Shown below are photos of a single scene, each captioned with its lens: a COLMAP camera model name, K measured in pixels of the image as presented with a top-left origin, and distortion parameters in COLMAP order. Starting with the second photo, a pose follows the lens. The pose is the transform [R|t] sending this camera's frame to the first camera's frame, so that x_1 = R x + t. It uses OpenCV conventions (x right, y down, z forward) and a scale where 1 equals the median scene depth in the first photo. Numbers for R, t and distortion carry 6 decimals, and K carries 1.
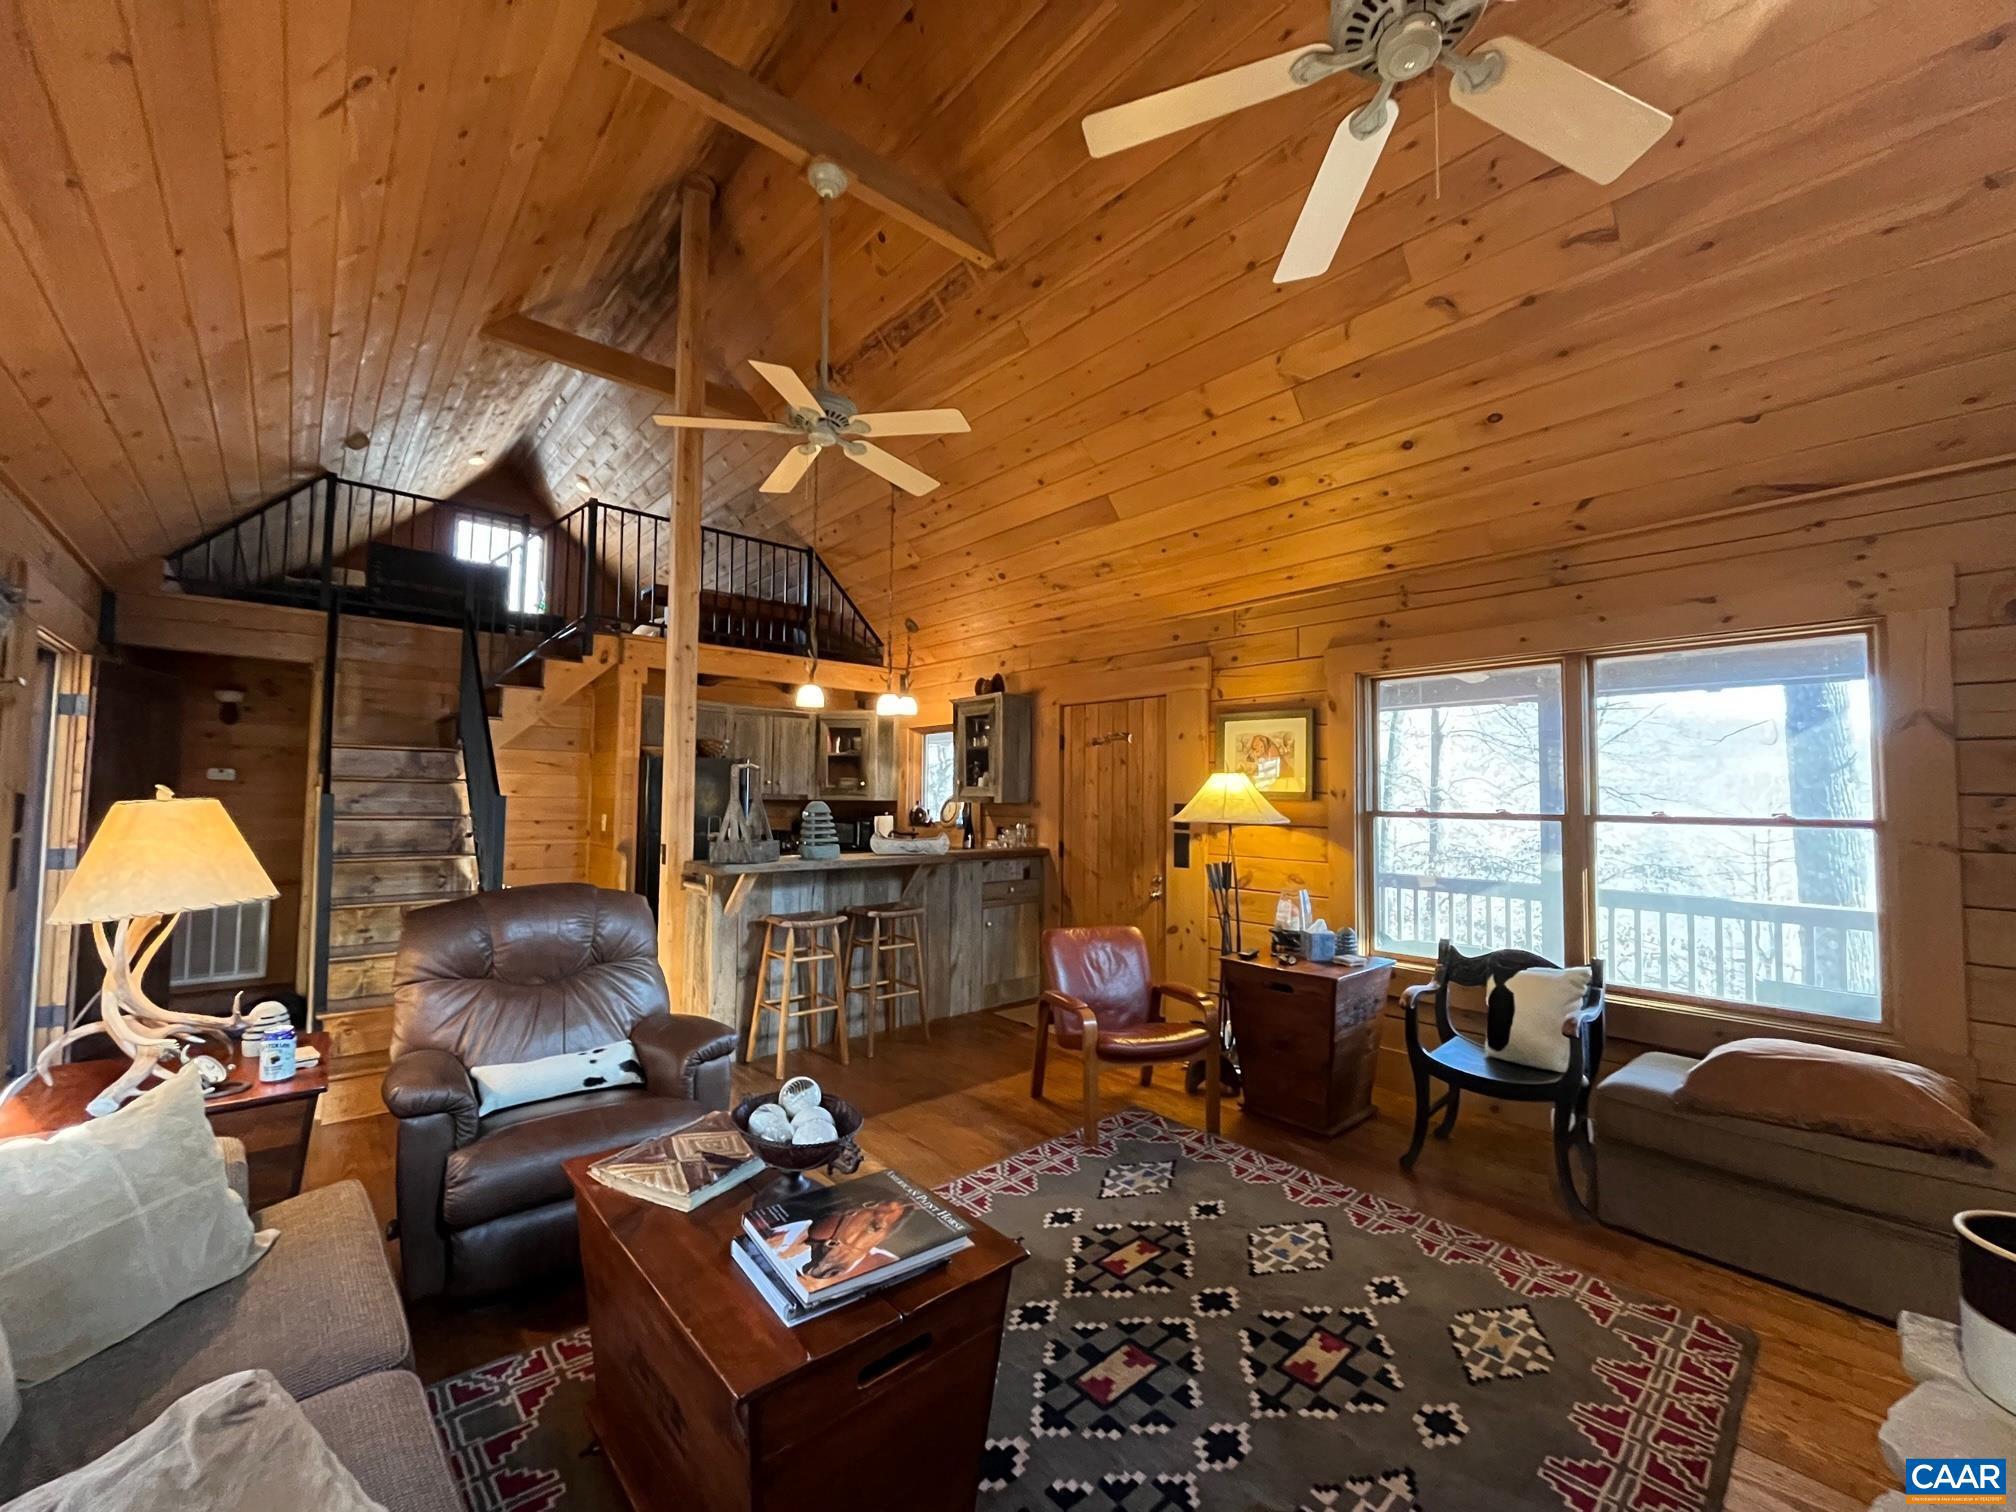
lens RADIAL K [[811.6, 0, 1004.9], [0, 811.6, 759.1], [0, 0, 1]] dist [-0.002614, -0.000760]
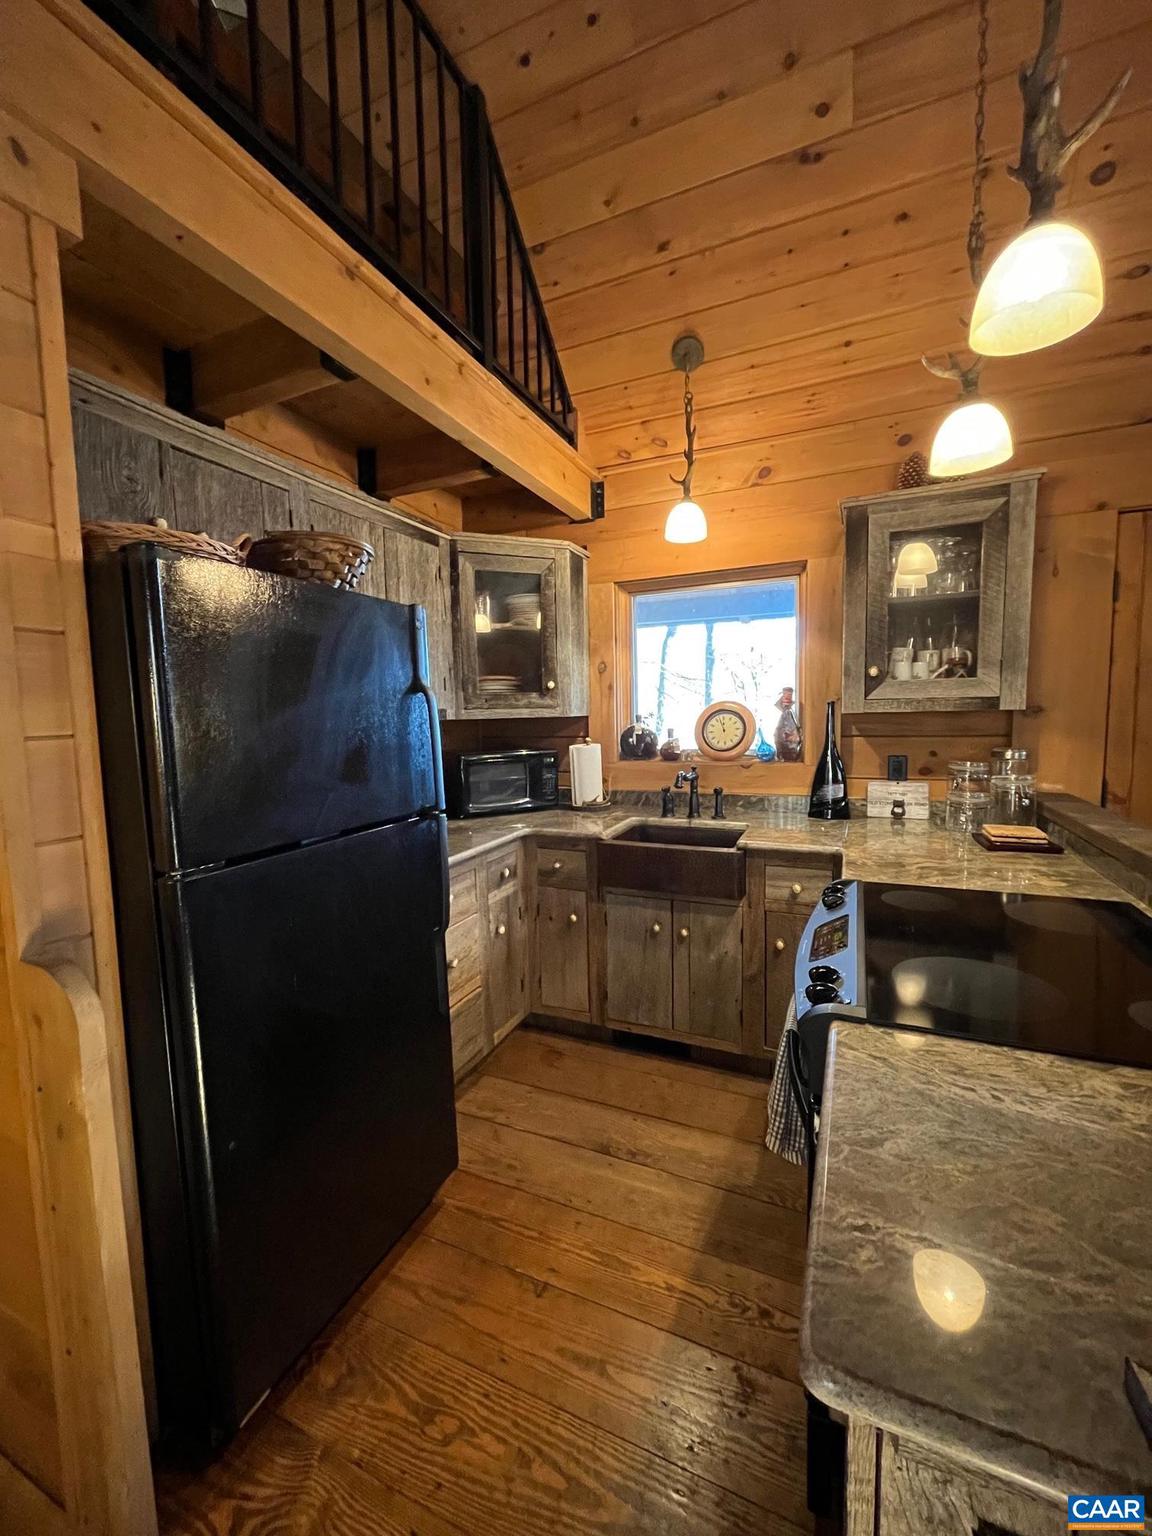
lens RADIAL K [[618.4, 0, 575.0], [0, 618.4, 766.6], [0, 0, 1]] dist [-0.002614, -0.000760]
pose [[0.908883, -0.065971, 0.411801, -0.792768], [0.010876, 0.990823, 0.134727, 0.070704], [-0.416910, -0.117972, 0.901260, 1.538289]]
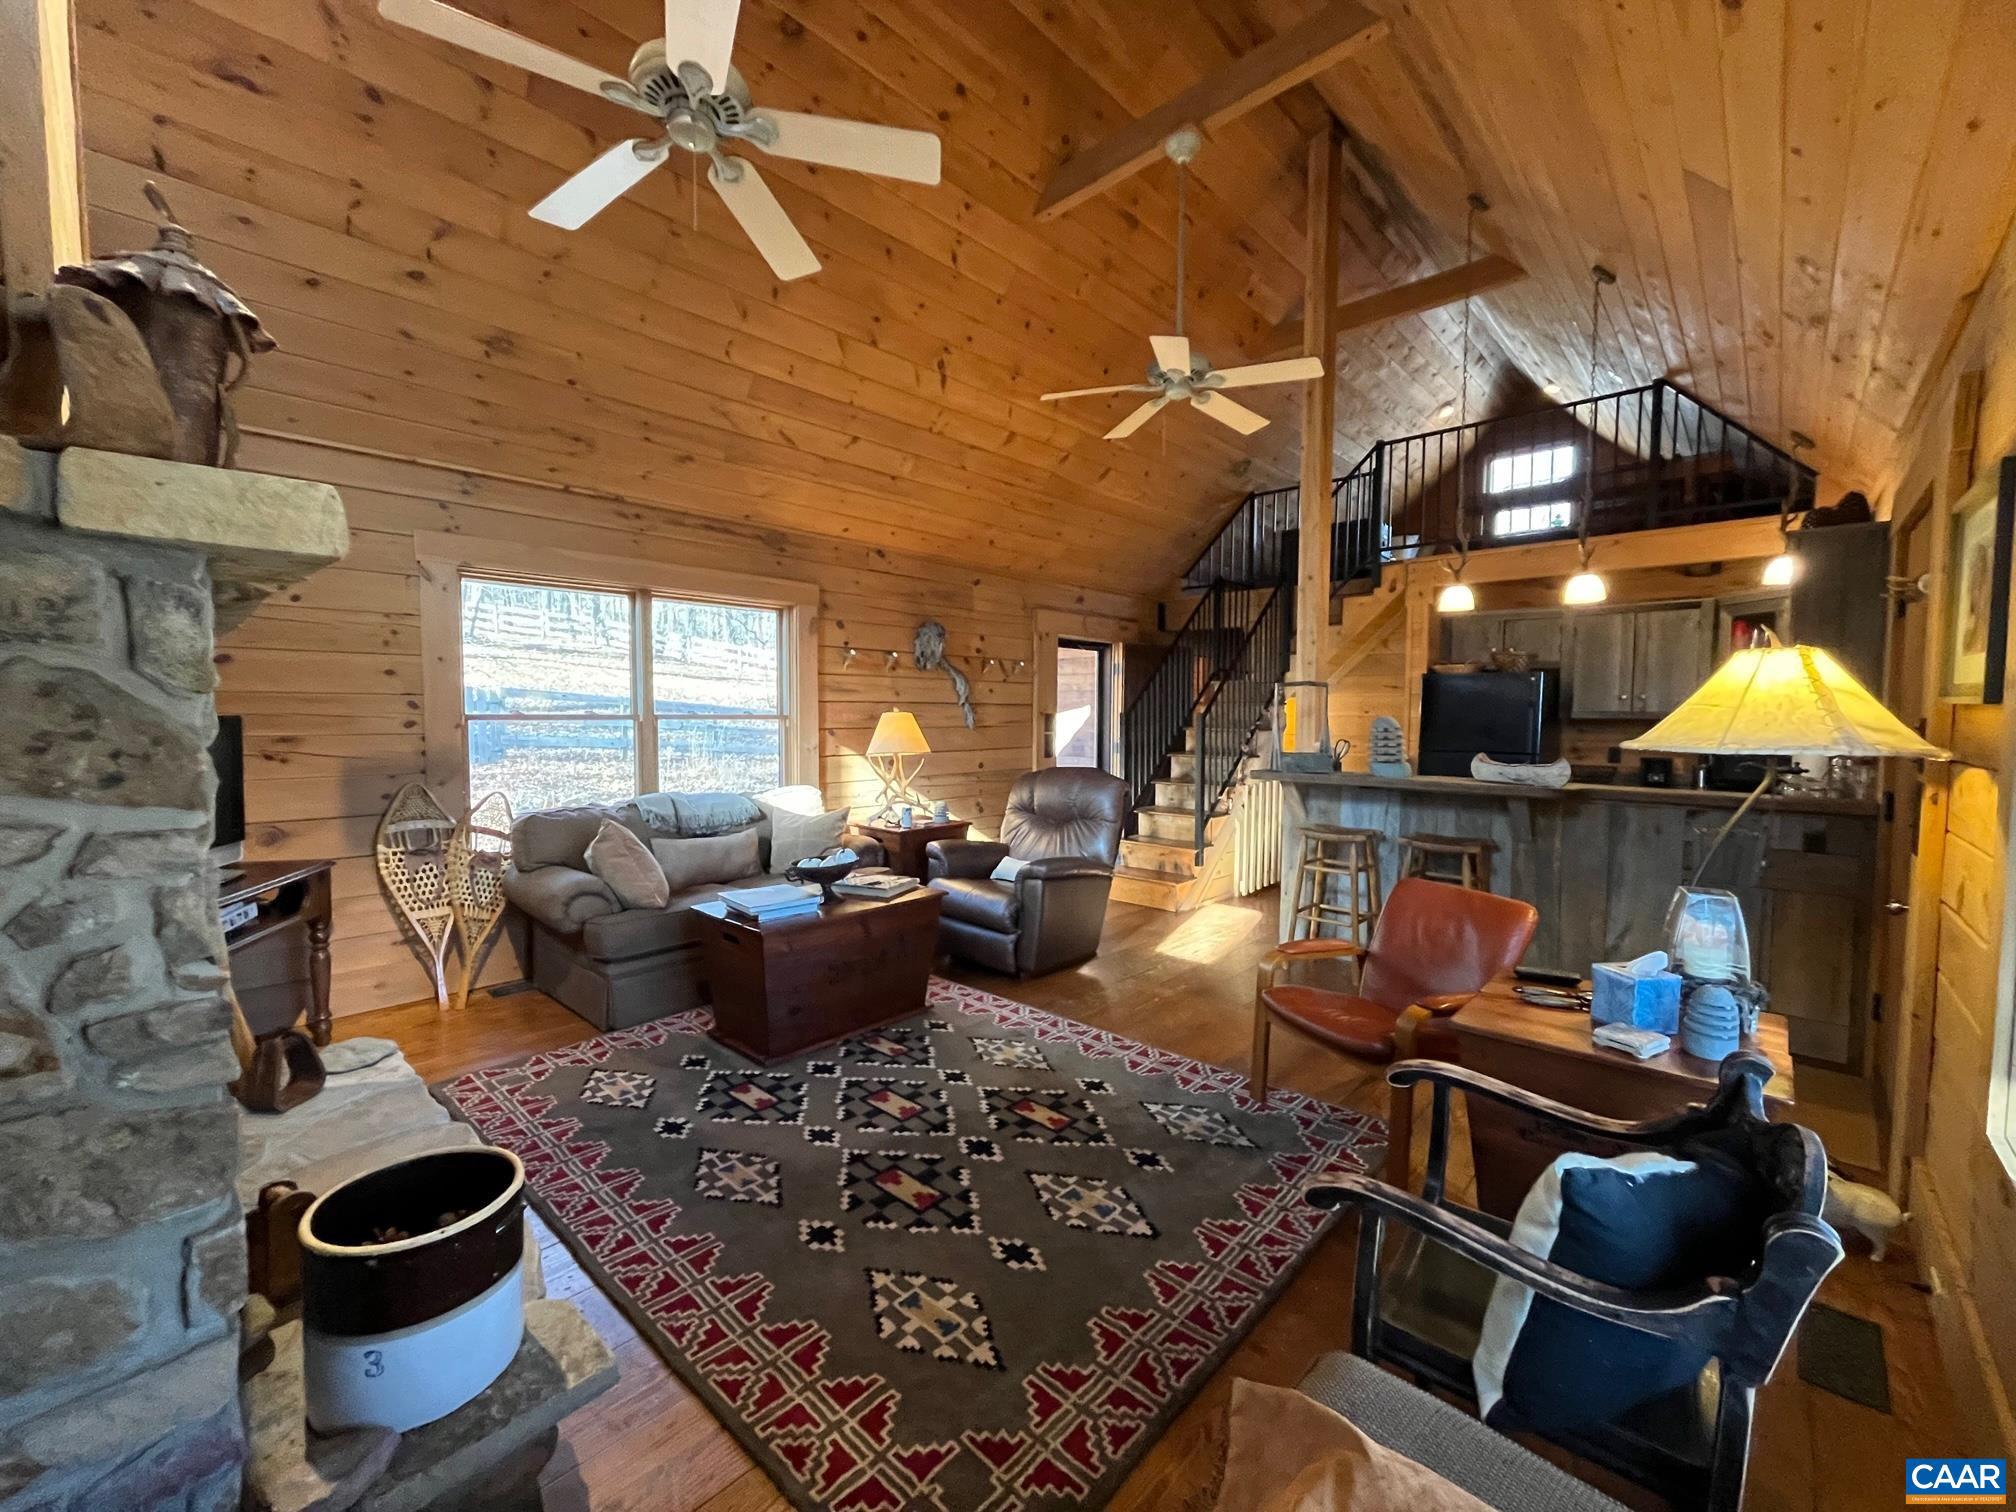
lens RADIAL K [[811.6, 0, 1004.9], [0, 811.6, 759.1], [0, 0, 1]] dist [-0.002614, -0.000760]
pose [[0.089538, 0.045388, -0.994949, 1.059882], [0.041696, 0.997915, 0.049276, 0.057479], [0.995110, -0.045897, 0.087459, 0.746615]]
